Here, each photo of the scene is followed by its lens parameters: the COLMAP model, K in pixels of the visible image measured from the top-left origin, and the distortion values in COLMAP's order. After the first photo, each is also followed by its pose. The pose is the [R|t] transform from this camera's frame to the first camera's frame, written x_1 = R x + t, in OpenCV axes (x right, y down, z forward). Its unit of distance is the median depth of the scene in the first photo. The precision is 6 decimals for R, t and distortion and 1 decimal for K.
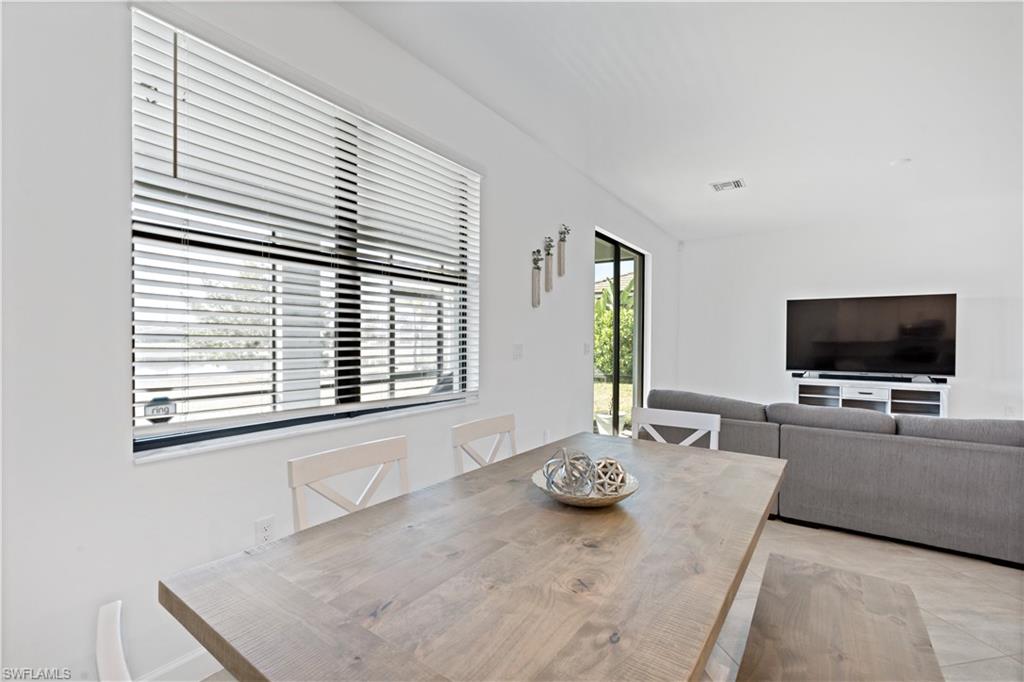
lens RADIAL K [[456.4, 0, 517.9], [0, 456.4, 338.6], [0, 0, 1]] dist [-0.006628, 0.000627]
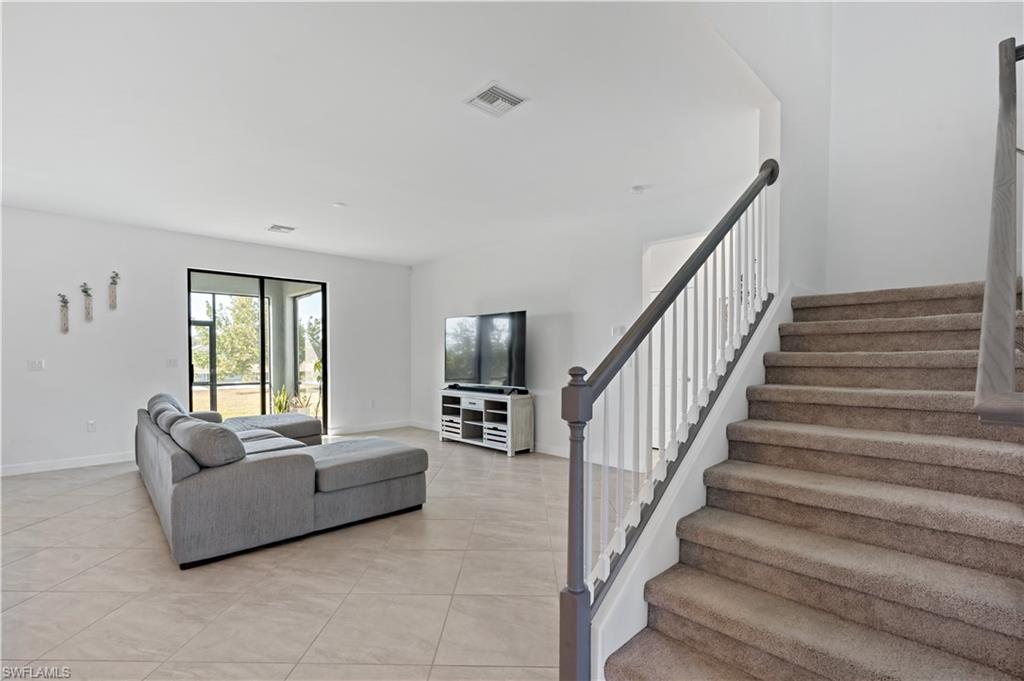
lens RADIAL K [[456.4, 0, 506.4], [0, 456.4, 363.2], [0, 0, 1]] dist [-0.006628, 0.000627]
pose [[0.976518, -0.001980, -0.215428, 1.162269], [0.005426, 0.999867, 0.015406, 0.007208], [0.215369, -0.016213, 0.976398, -0.059899]]
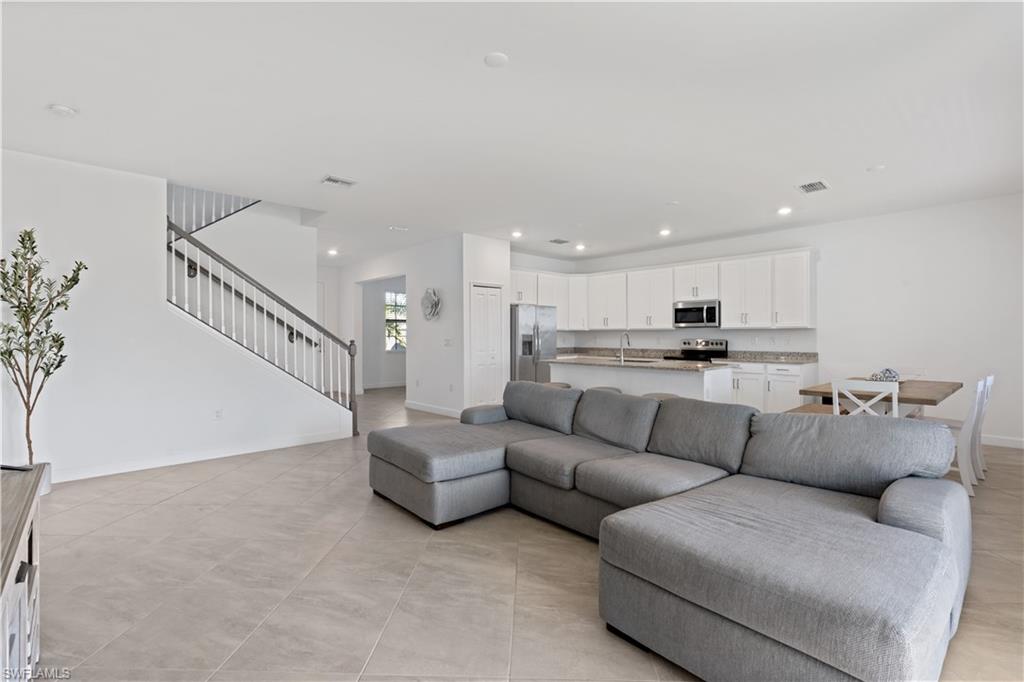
lens RADIAL K [[456.4, 0, 512.8], [0, 456.4, 337.6], [0, 0, 1]] dist [-0.006628, 0.000627]
pose [[-0.971385, -0.001510, 0.237507, 0.506859], [-0.000237, 0.999985, 0.005387, 0.001189], [-0.237512, 0.005177, -0.971371, 1.232257]]
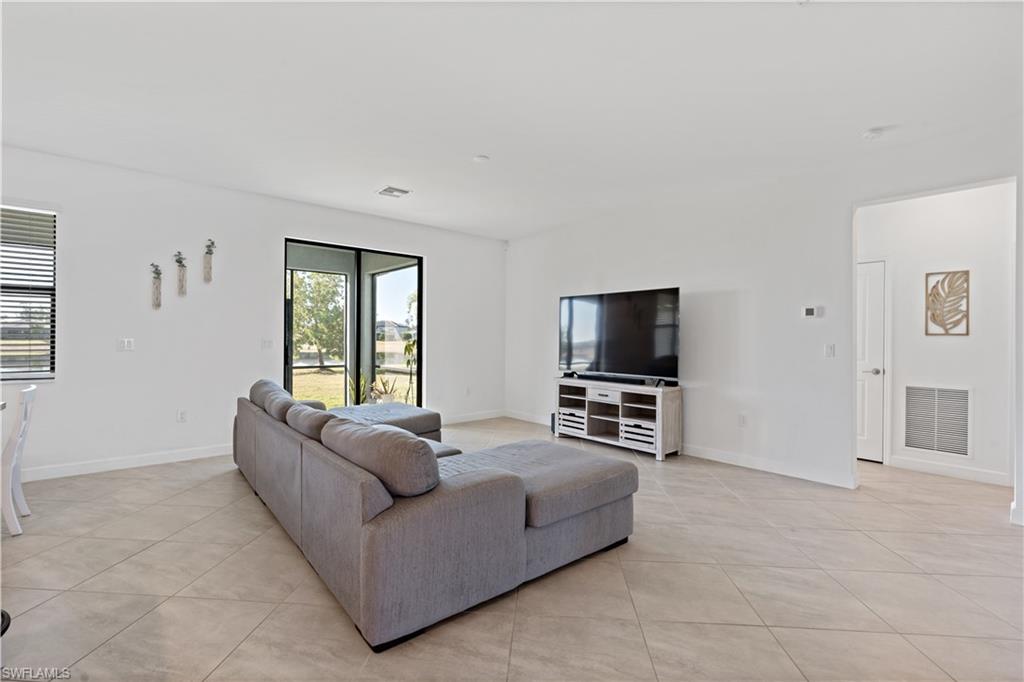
lens RADIAL K [[456.4, 0, 512.4], [0, 456.4, 333.9], [0, 0, 1]] dist [-0.006628, 0.000627]
pose [[0.965059, 0.002458, -0.262022, 0.891050], [-0.005214, 0.999938, -0.009823, 0.004242], [0.261981, 0.010846, 0.965012, 0.043286]]
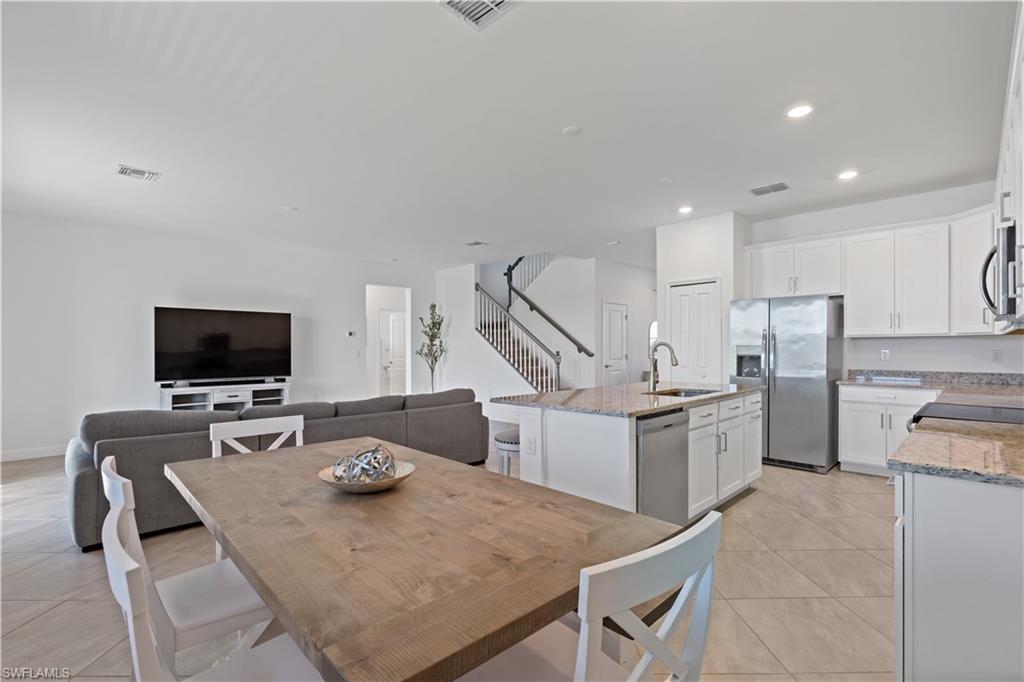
lens RADIAL K [[456.4, 0, 512.8], [0, 456.4, 347.9], [0, 0, 1]] dist [-0.006628, 0.000627]
pose [[0.198260, -0.004184, 0.980140, -0.222602], [0.003630, 0.999987, 0.003535, -0.001002], [-0.980143, 0.002857, 0.198273, 0.100835]]
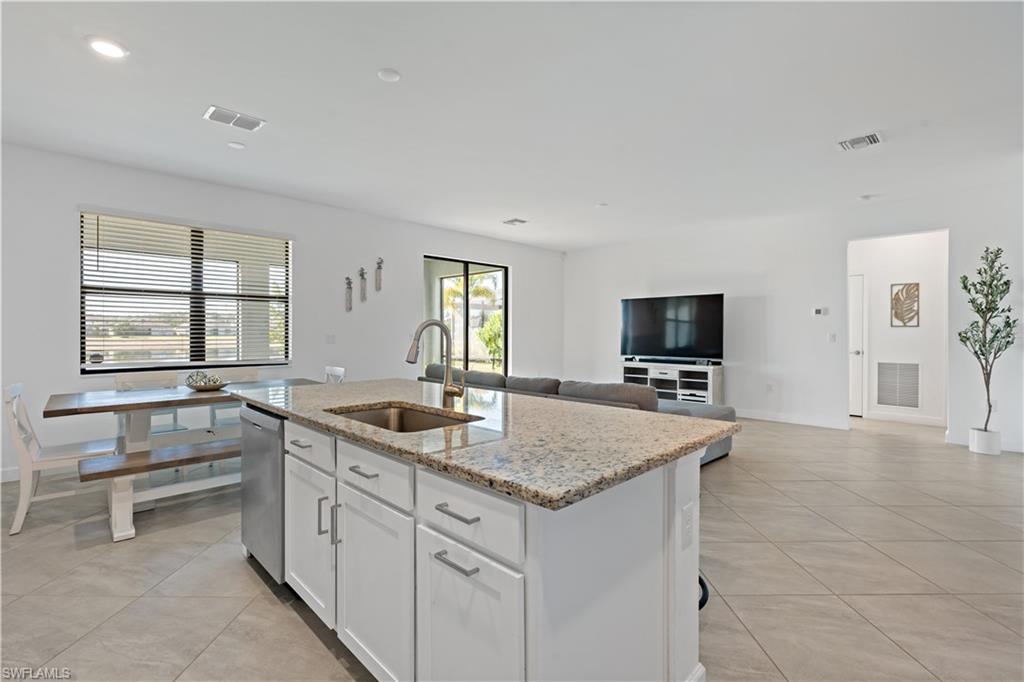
lens RADIAL K [[456.4, 0, 513.4], [0, 456.4, 330.0], [0, 0, 1]] dist [-0.006628, 0.000627]
pose [[0.981747, -0.003661, -0.190154, 0.641283], [0.003049, 0.999989, -0.003509, 0.003922], [0.190165, 0.002865, 0.981748, -0.343415]]
